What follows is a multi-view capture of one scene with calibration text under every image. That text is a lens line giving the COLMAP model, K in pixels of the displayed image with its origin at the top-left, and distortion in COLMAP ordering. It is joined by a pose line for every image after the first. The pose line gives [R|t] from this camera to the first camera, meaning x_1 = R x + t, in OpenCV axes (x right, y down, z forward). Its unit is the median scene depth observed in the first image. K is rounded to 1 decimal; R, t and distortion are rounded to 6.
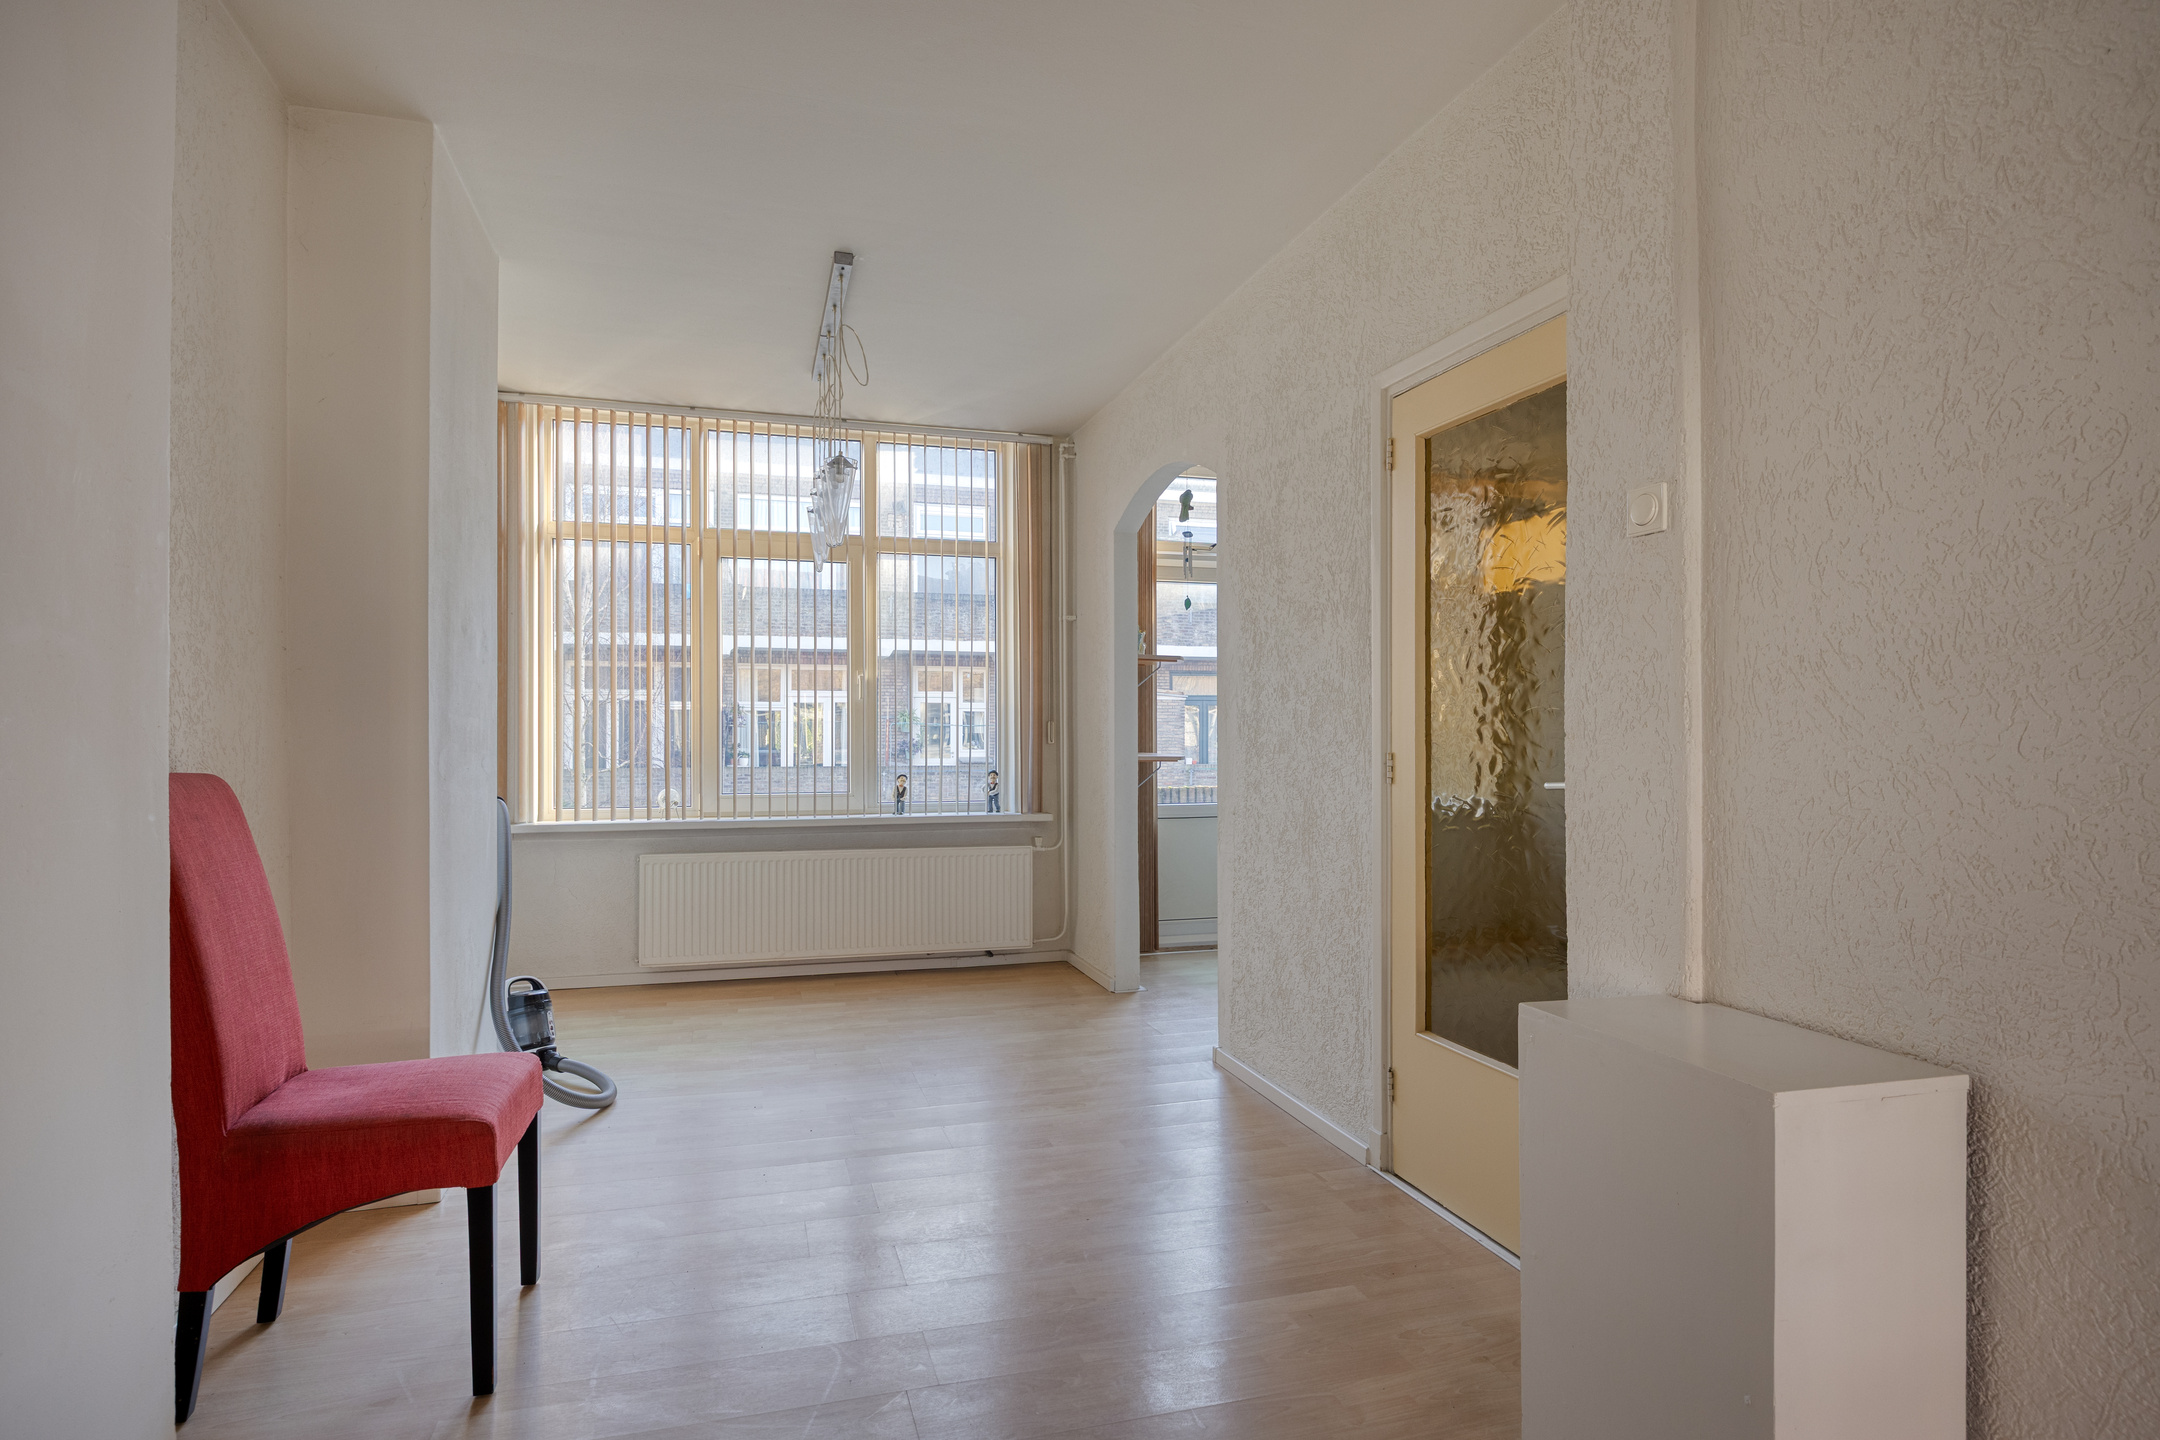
lens RADIAL K [[1174.3, 0, 1086.9], [0, 1174.3, 720.2], [0, 0, 1]] dist [-0.003598, -0.002548]
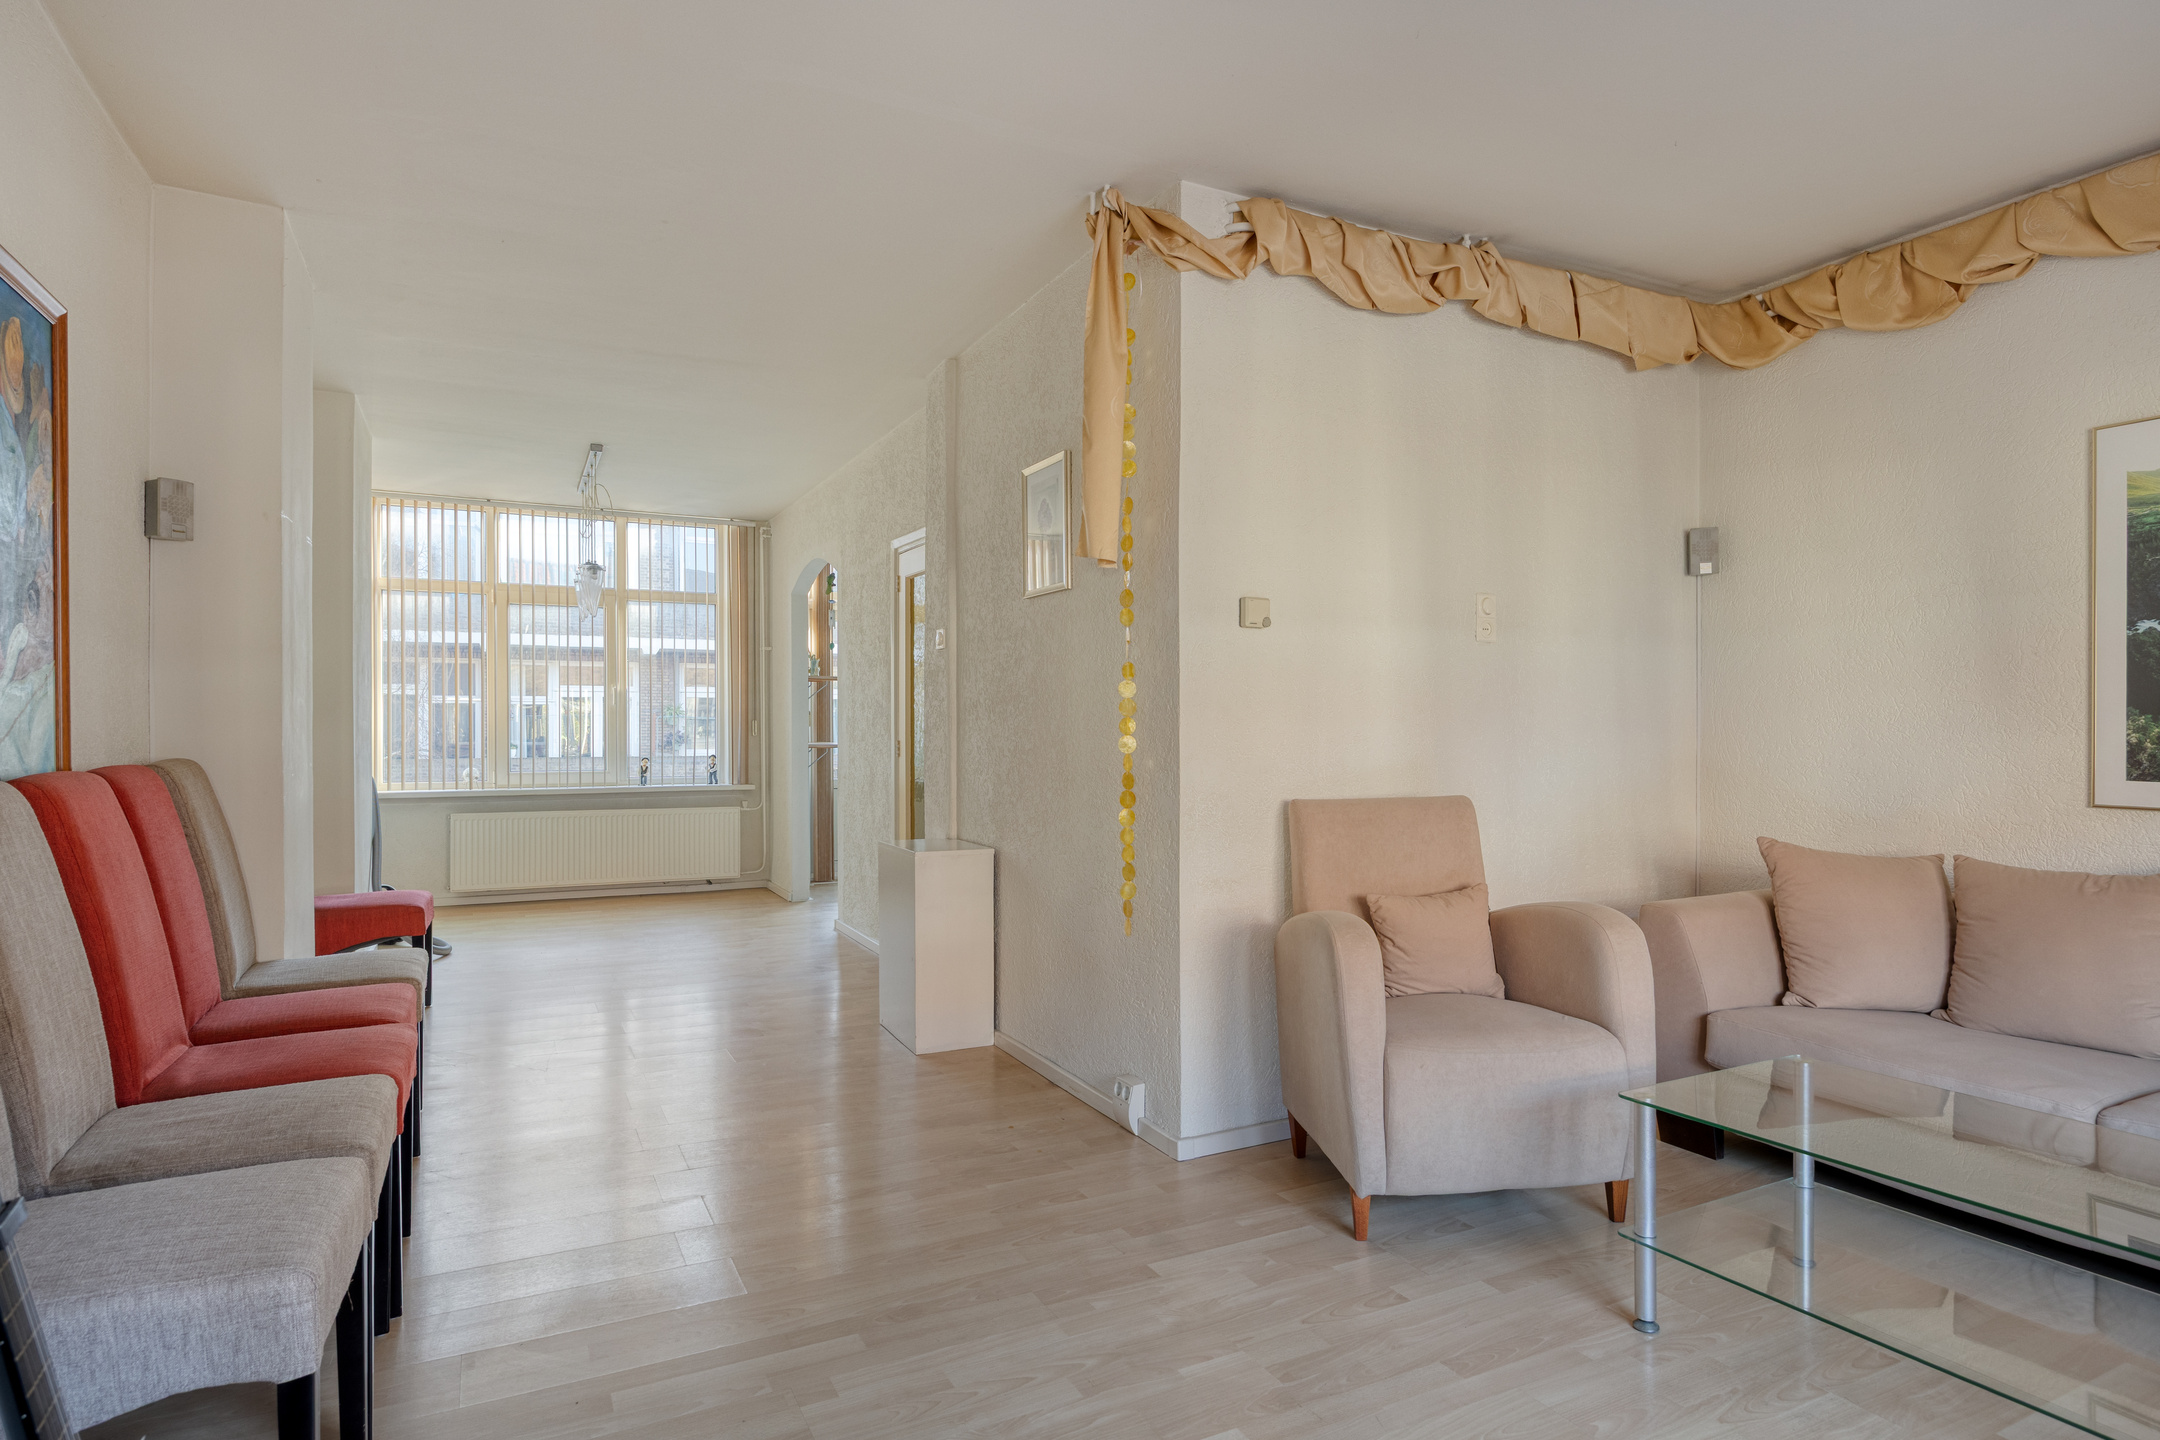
lens RADIAL K [[1174.3, 0, 1072.2], [0, 1174.3, 733.7], [0, 0, 1]] dist [-0.003598, -0.002548]
pose [[0.986153, 0.000721, 0.165839, 0.116321], [-0.003702, 0.999837, 0.017665, -0.009475], [-0.165799, -0.018035, 0.985995, -0.485076]]
